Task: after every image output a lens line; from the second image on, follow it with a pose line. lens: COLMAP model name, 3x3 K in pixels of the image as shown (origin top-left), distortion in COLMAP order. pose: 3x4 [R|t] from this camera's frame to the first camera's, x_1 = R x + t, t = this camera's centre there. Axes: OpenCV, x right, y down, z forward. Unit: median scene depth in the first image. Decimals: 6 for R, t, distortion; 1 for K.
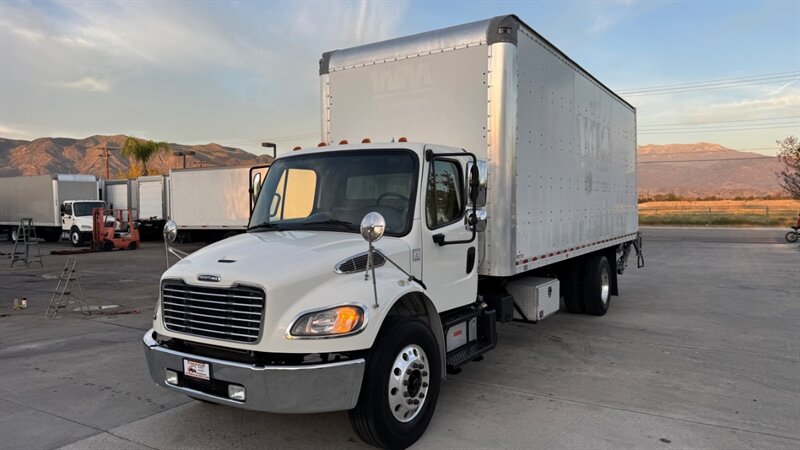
lens RADIAL K [[573.6, 0, 401.2], [0, 573.6, 228.0], [0, 0, 1]] dist [0.037009, -0.003152]
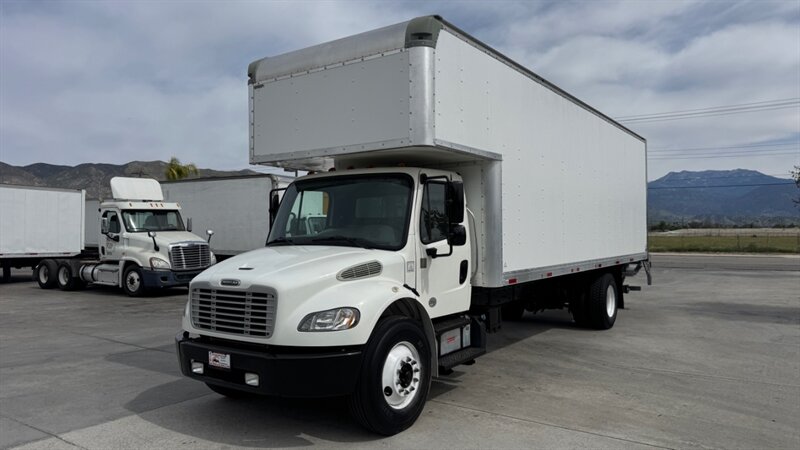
lens RADIAL K [[573.6, 0, 401.2], [0, 573.6, 228.0], [0, 0, 1]] dist [0.037009, -0.003152]
pose [[0.998596, 0.001262, -0.052952, 0.065549], [-0.003767, 0.998877, -0.047237, 0.025187], [0.052833, 0.047370, 0.997479, -0.139778]]
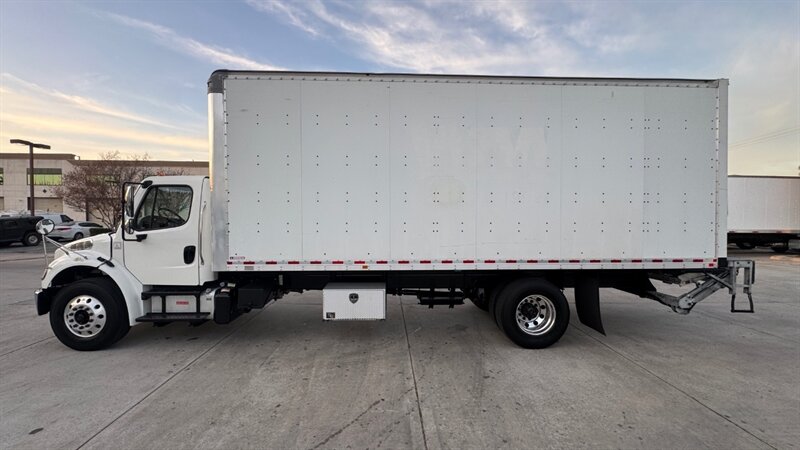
lens RADIAL K [[321.4, 0, 400.7], [0, 321.4, 225.6], [0, 0, 1]] dist [-0.000337, -0.000042]
pose [[0.558379, 0.047299, -0.828237, 1.206108], [-0.043911, 0.998659, 0.027428, -0.069227], [0.828423, 0.021054, 0.559707, 1.103215]]
